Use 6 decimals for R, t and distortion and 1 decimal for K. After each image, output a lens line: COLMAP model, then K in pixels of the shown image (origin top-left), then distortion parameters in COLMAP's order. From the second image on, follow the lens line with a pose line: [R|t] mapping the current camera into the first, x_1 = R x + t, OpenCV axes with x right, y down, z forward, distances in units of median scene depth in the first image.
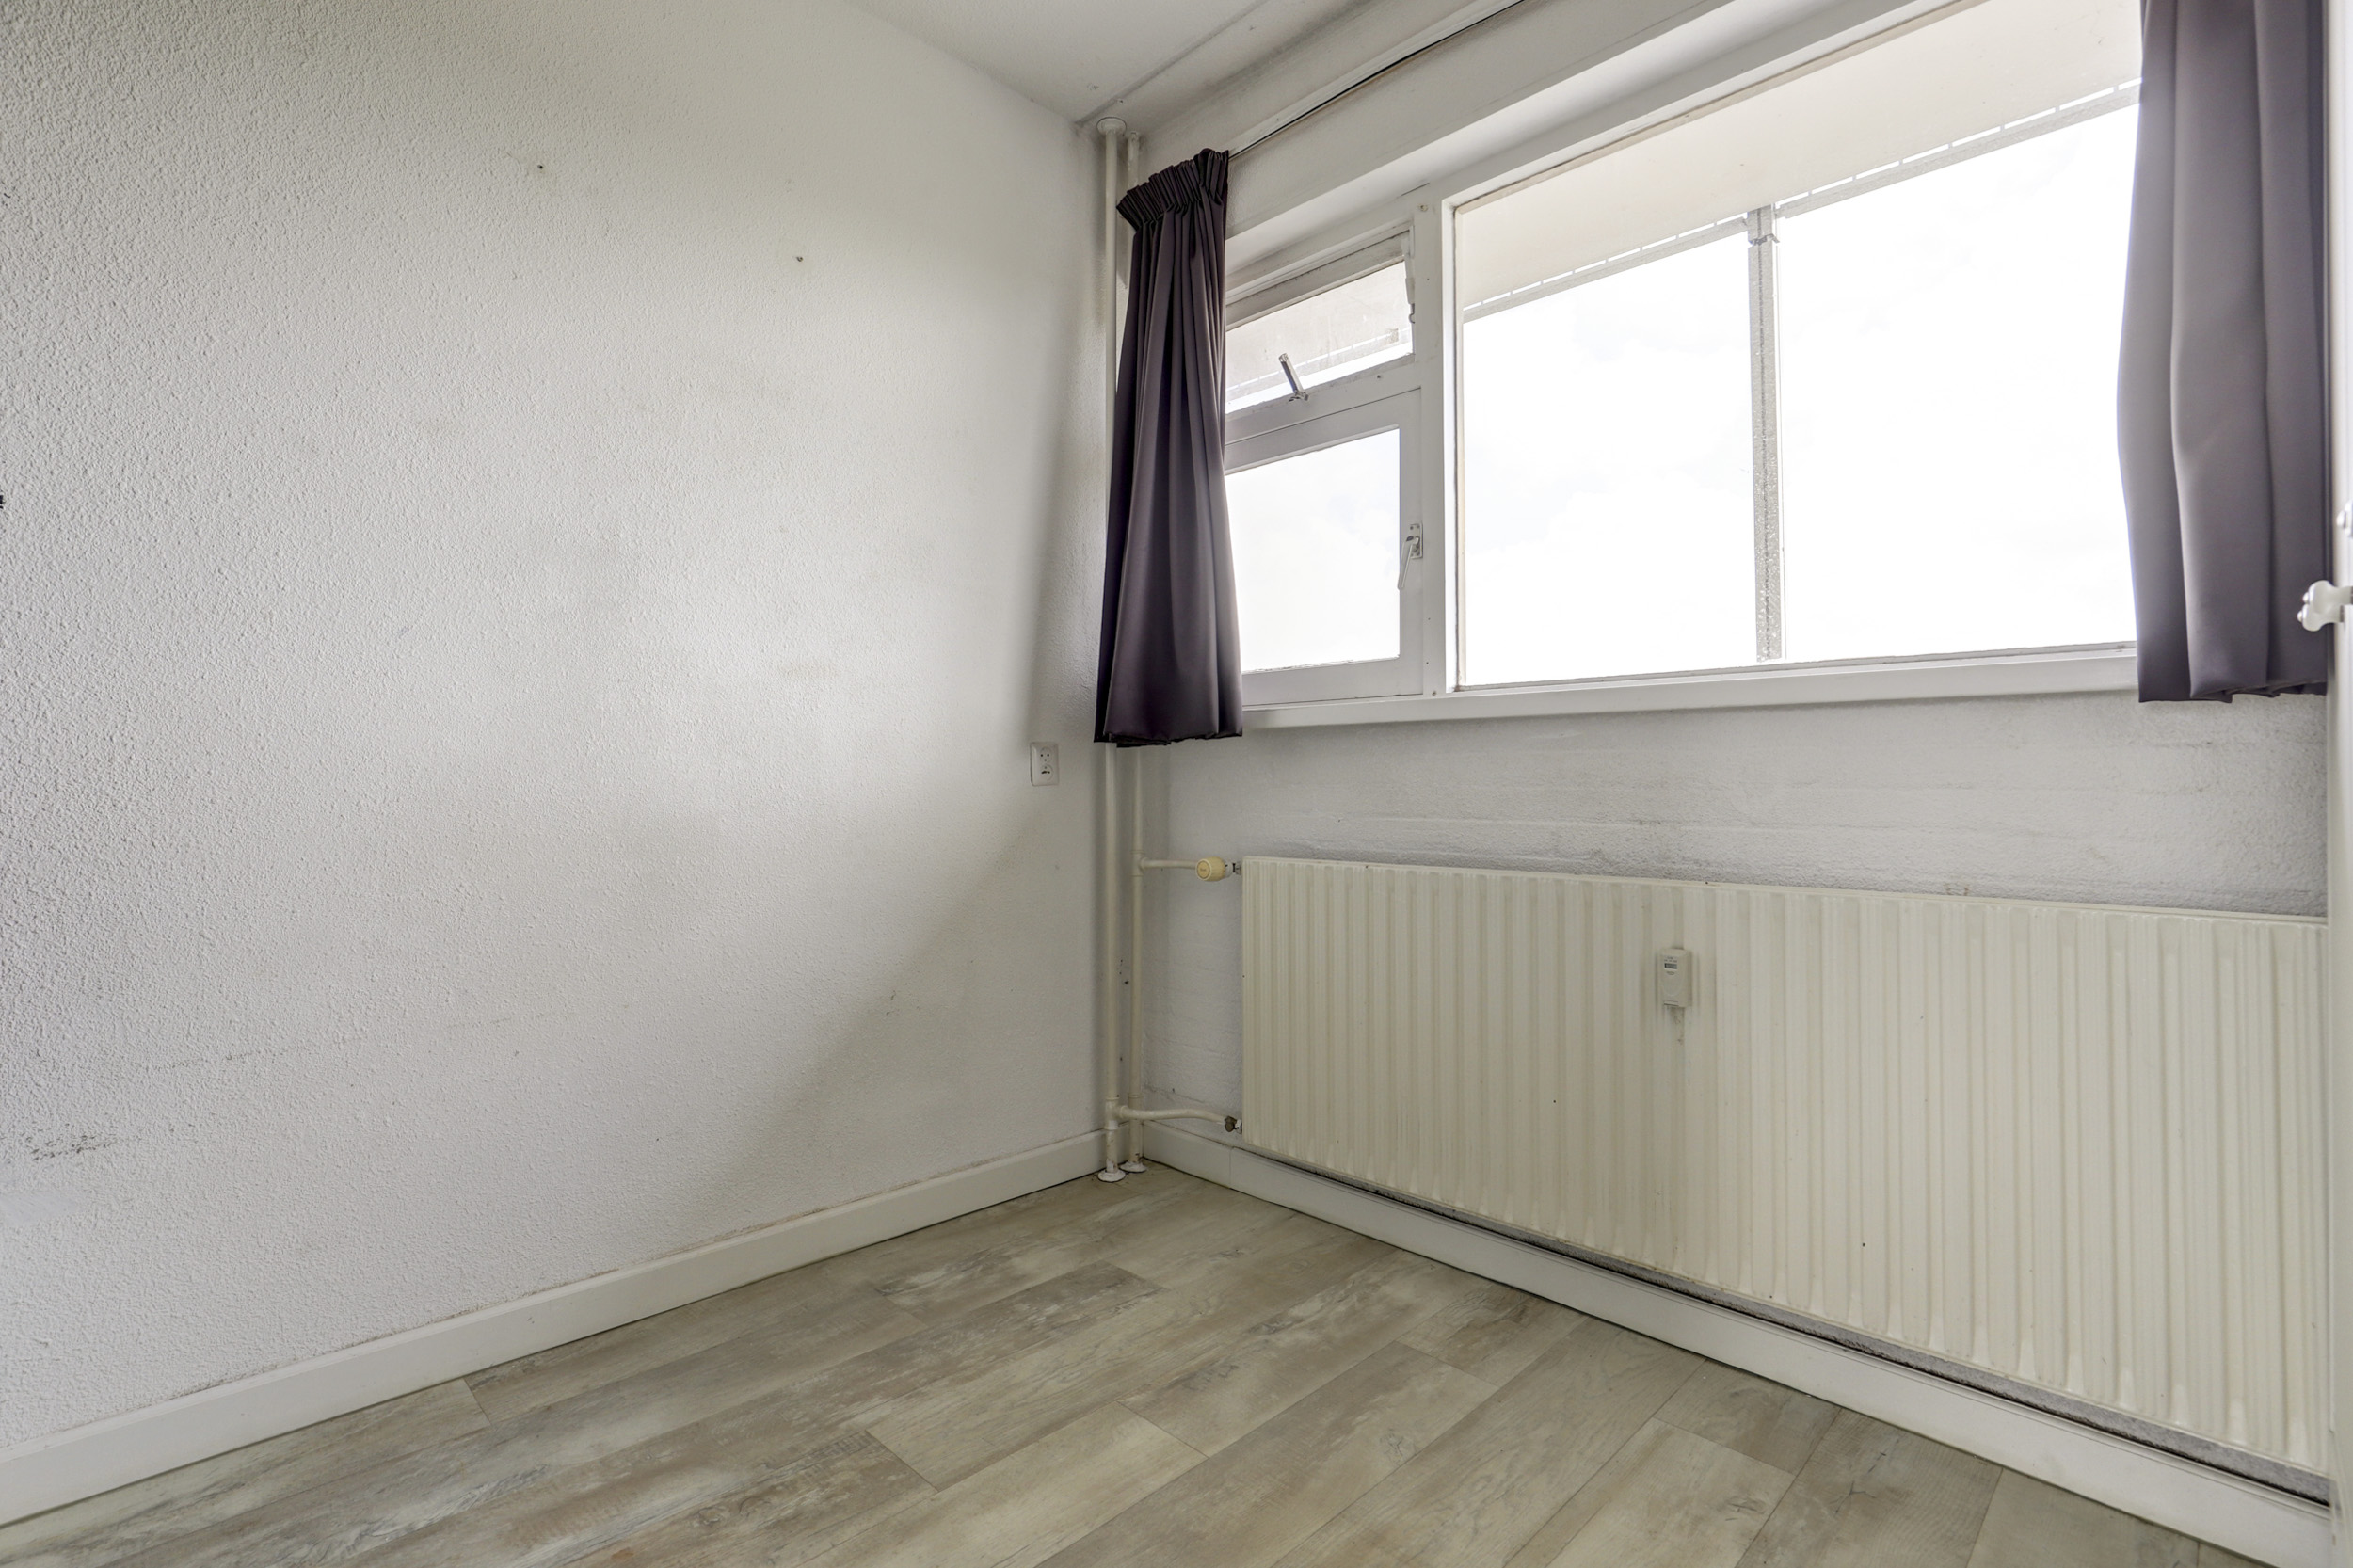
lens RADIAL K [[1088.3, 0, 1176.8], [0, 1088.3, 772.6], [0, 0, 1]] dist [-0.012985, 0.000568]
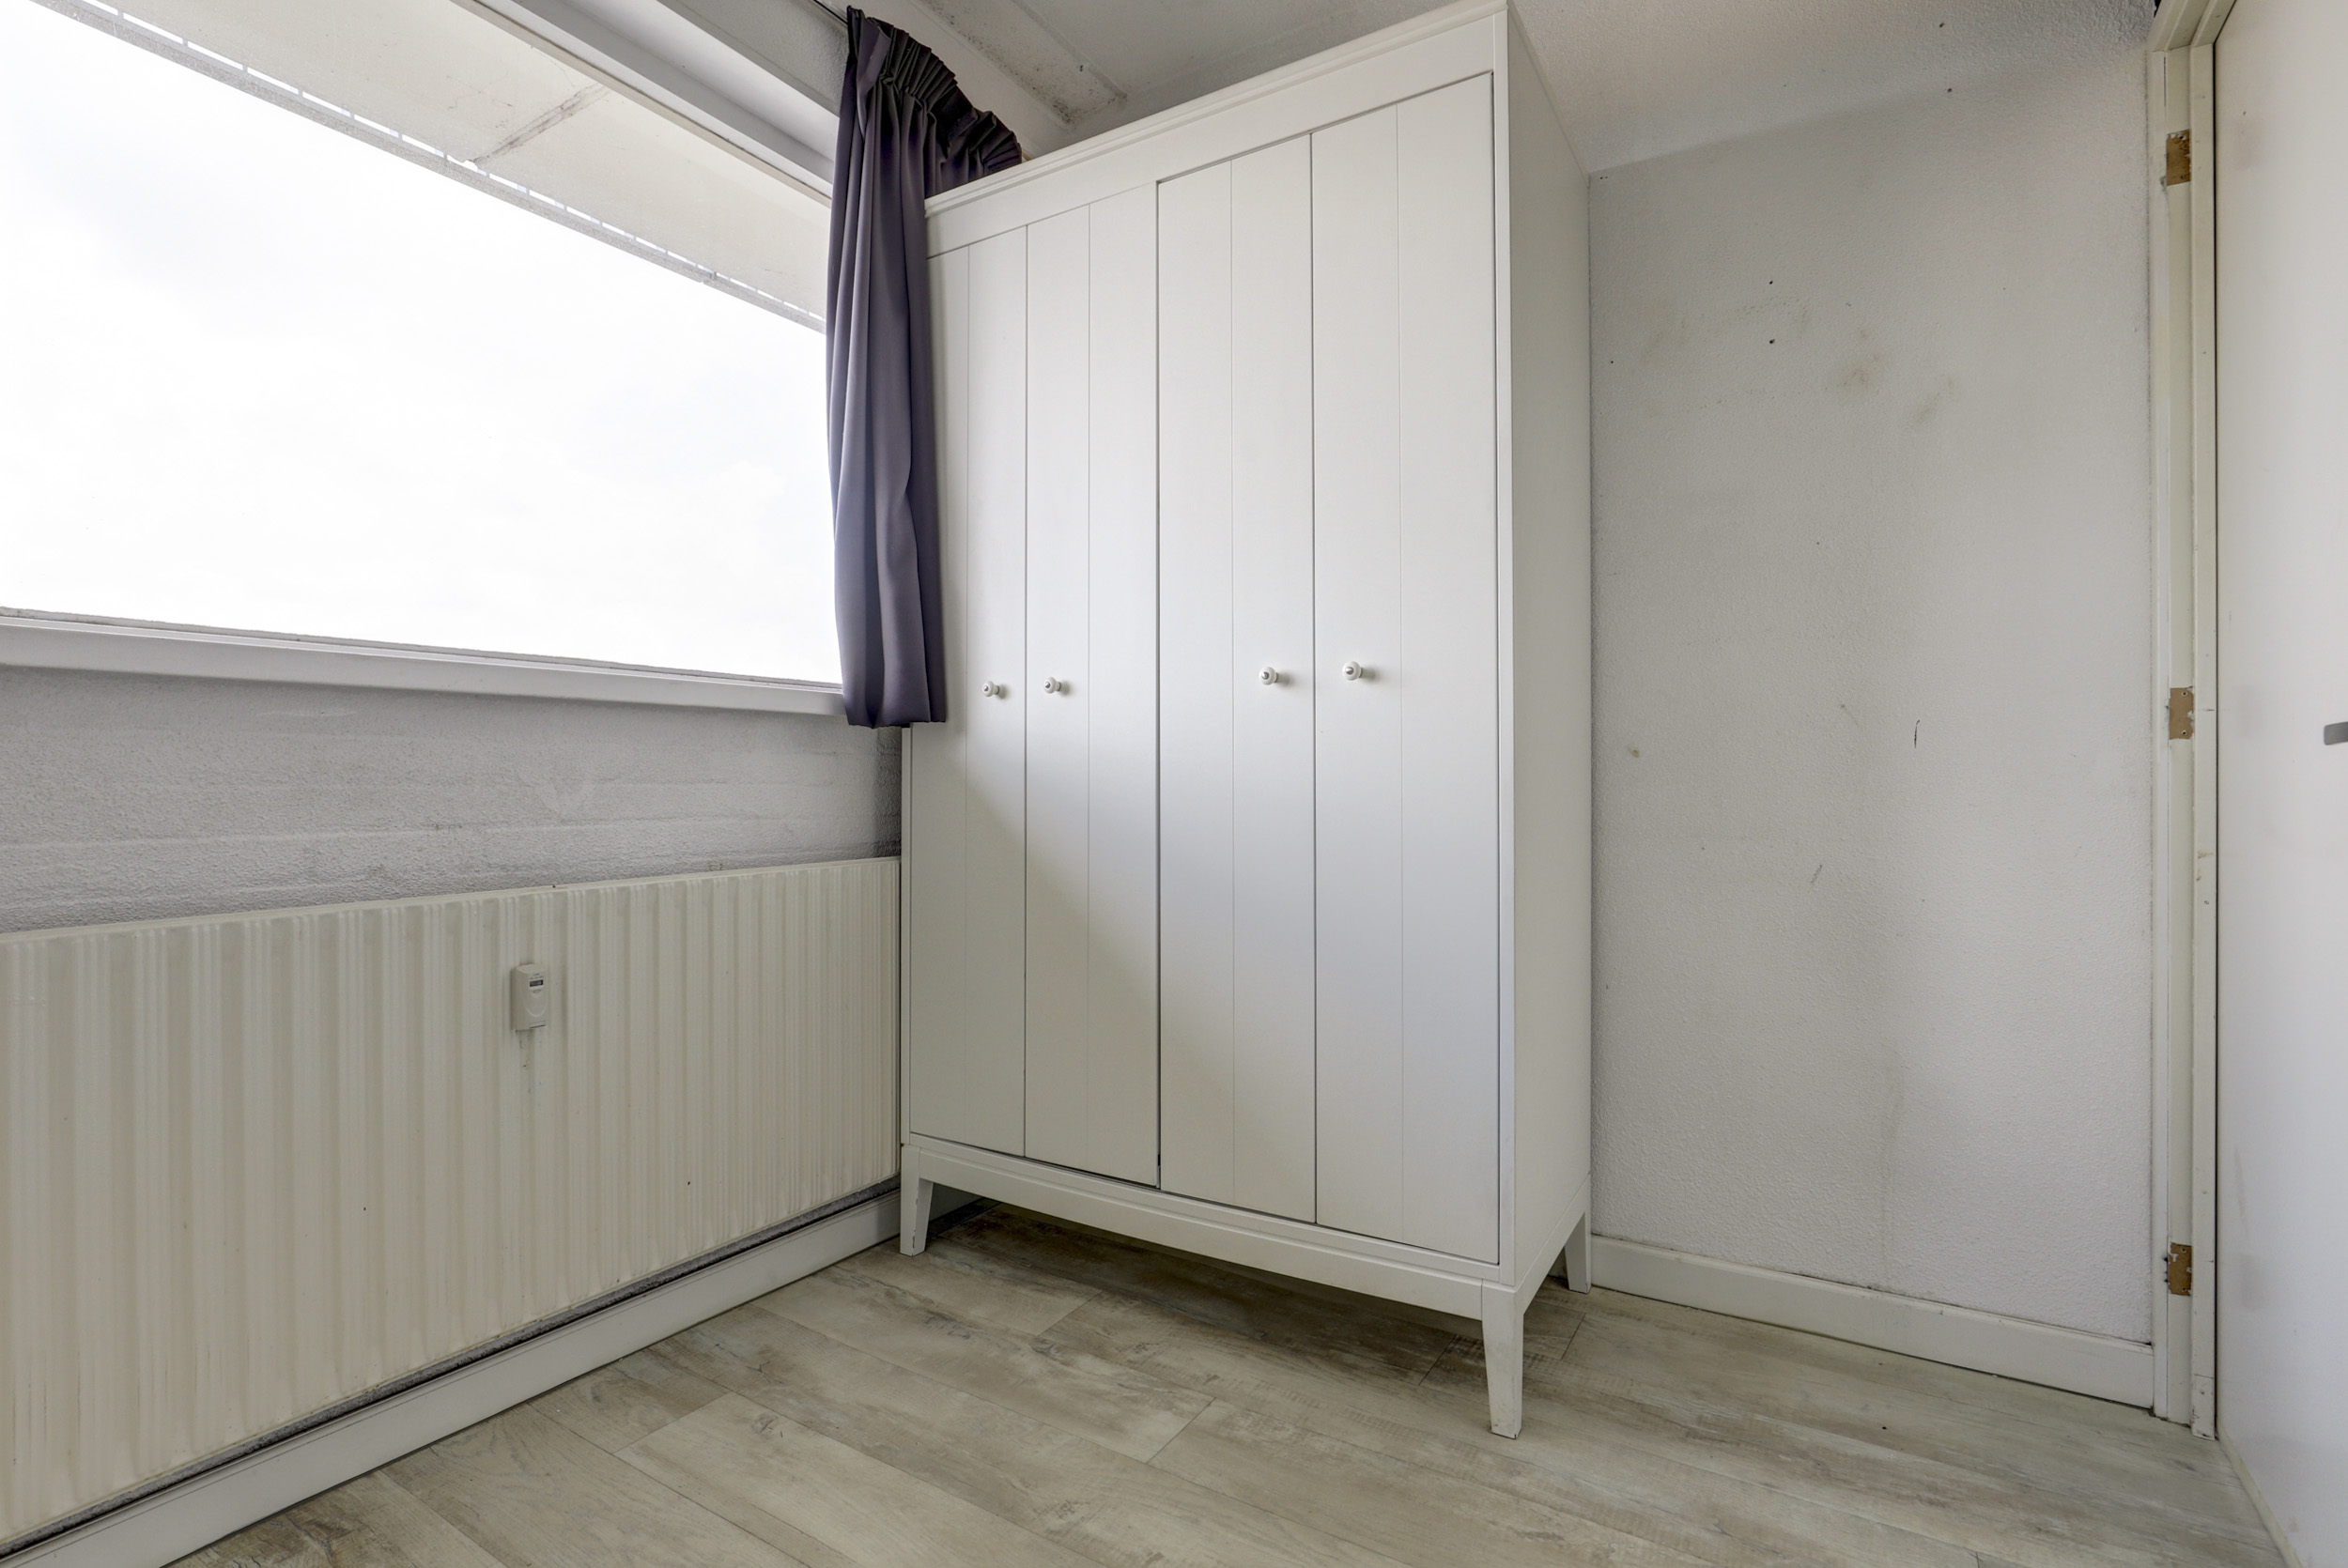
lens RADIAL K [[1085.9, 0, 1170.0], [0, 1085.9, 778.6], [0, 0, 1]] dist [-0.012985, 0.000568]
pose [[-0.214711, -0.007344, 0.976650, -0.531215], [-0.015699, 0.999868, 0.004067, -0.003449], [-0.976551, -0.014459, -0.214798, 0.677944]]
